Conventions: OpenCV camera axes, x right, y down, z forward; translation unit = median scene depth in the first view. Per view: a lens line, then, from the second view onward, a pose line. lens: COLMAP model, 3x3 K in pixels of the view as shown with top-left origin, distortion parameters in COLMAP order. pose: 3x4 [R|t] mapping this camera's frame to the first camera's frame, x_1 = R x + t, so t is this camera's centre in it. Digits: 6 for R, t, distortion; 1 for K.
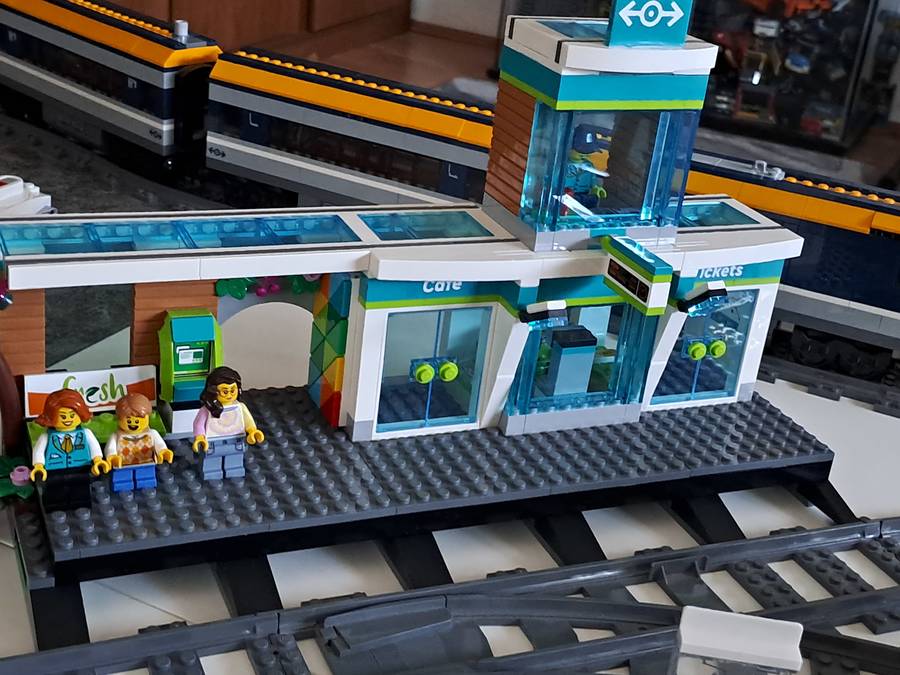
lens RADIAL K [[1301.7, 0, 445.2], [0, 1301.7, 300.8], [0, 0, 1]] dist [0.006457, 0.842019]
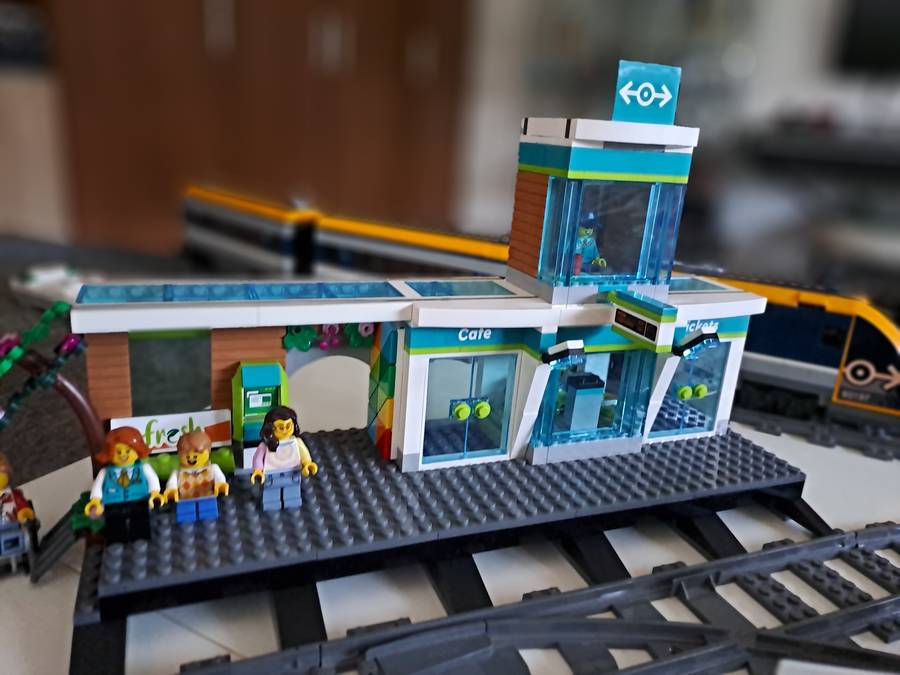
lens RADIAL K [[678.4, 0, 461.6], [0, 678.4, 313.3], [0, 0, 1]] dist [0.075155, -0.090625]
pose [[0.999290, -0.028353, -0.024791, 0.001445], [0.024791, 0.990706, -0.133744, 0.050055], [0.028353, 0.133034, 0.990706, 0.380529]]
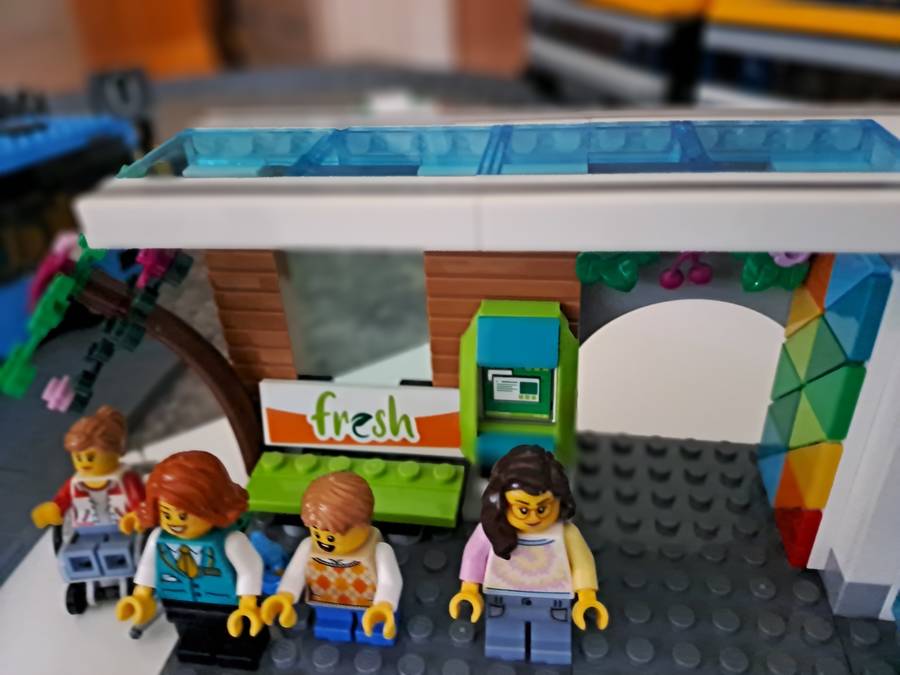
lens RADIAL K [[693.1, 0, 450.0], [0, 693.1, 337.5], [0, 0, 1]] dist [0.171649, -0.365925]
pose [[0.837046, 0.138656, -0.529272, -0.067199], [-0.076529, 0.987517, 0.137674, -0.015226], [0.541754, -0.074735, 0.837208, 0.725027]]
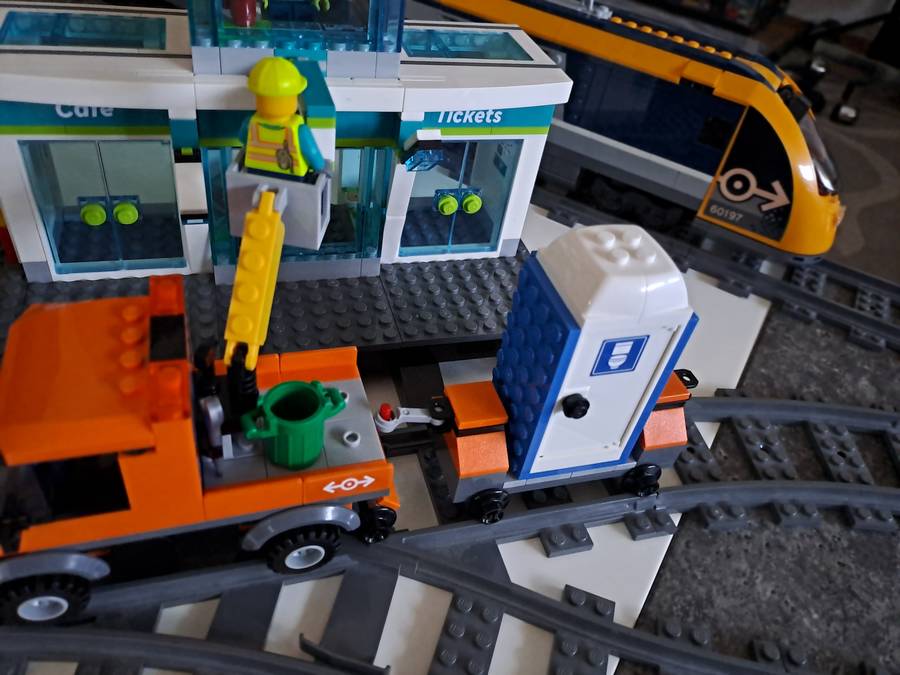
lens RADIAL K [[691.9, 0, 435.4], [0, 691.9, 338.7], [0, 0, 1]] dist [0.017111, -0.006463]
pose [[0.991966, 0.097461, -0.080656, 0.257927], [-0.067773, 0.947757, 0.311712, -0.026162], [0.106822, -0.303741, 0.946747, 0.559885]]
